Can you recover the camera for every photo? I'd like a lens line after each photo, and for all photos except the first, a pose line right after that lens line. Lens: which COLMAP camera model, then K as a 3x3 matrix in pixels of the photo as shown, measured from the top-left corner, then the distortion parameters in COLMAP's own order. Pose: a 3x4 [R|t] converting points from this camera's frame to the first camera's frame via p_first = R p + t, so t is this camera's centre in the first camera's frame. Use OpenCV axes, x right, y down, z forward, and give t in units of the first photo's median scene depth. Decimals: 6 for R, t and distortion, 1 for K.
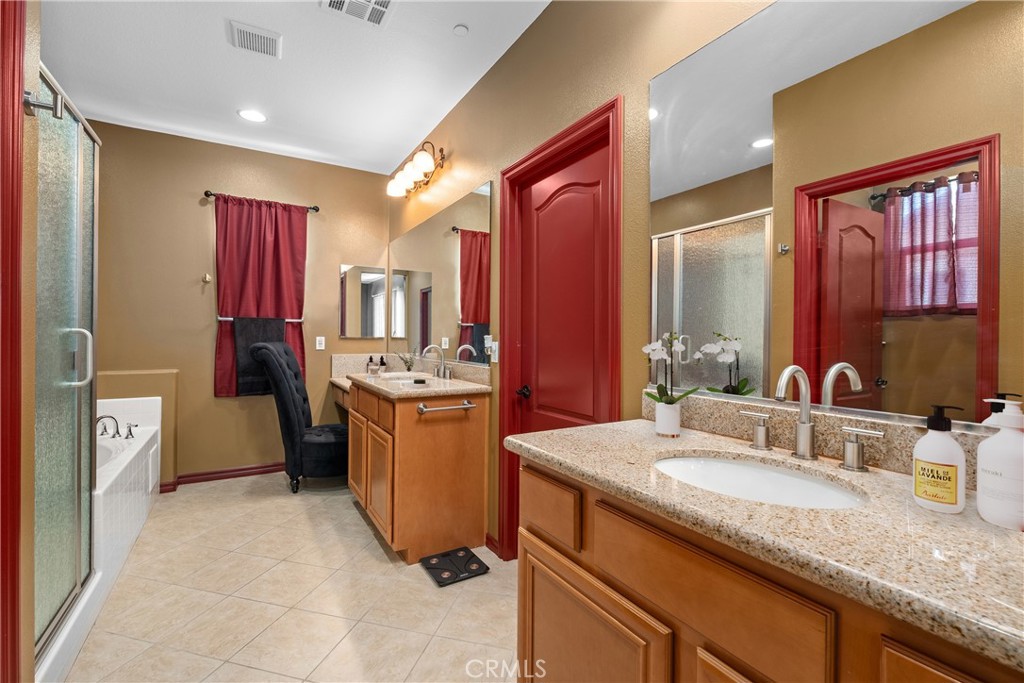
lens RADIAL K [[452.2, 0, 511.4], [0, 452.2, 337.5], [0, 0, 1]] dist [-0.002772, -0.000563]
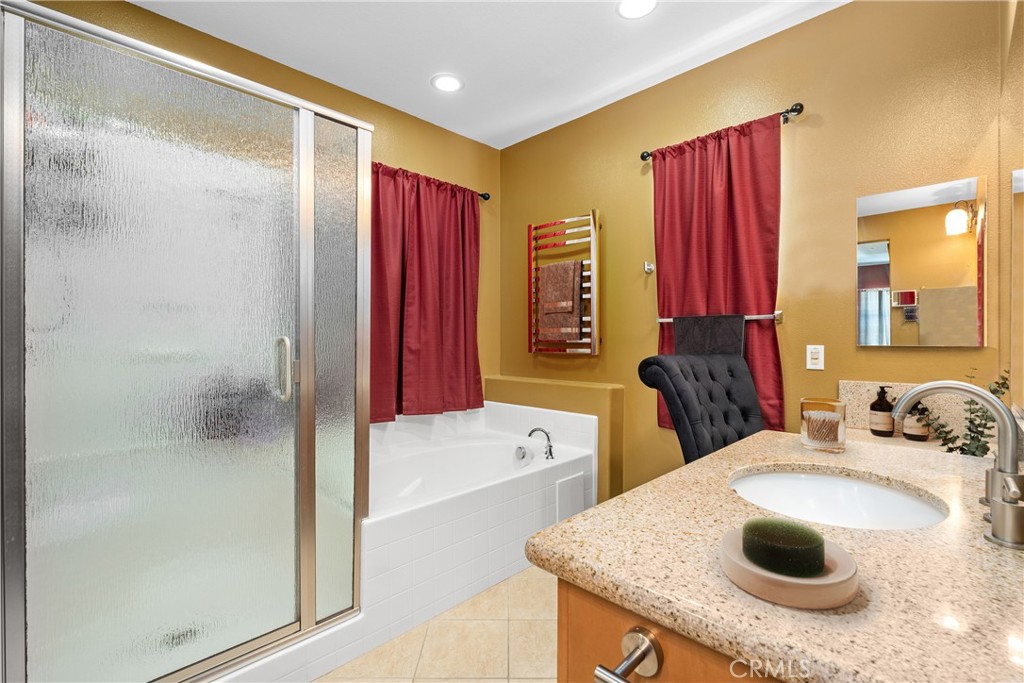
lens RADIAL K [[452.2, 0, 515.3], [0, 452.2, 343.5], [0, 0, 1]] dist [-0.002772, -0.000563]
pose [[0.248706, -0.002218, -0.968576, 0.005617], [-0.000139, 0.999997, -0.002326, -0.002194], [0.968579, 0.000713, 0.248705, 0.563893]]
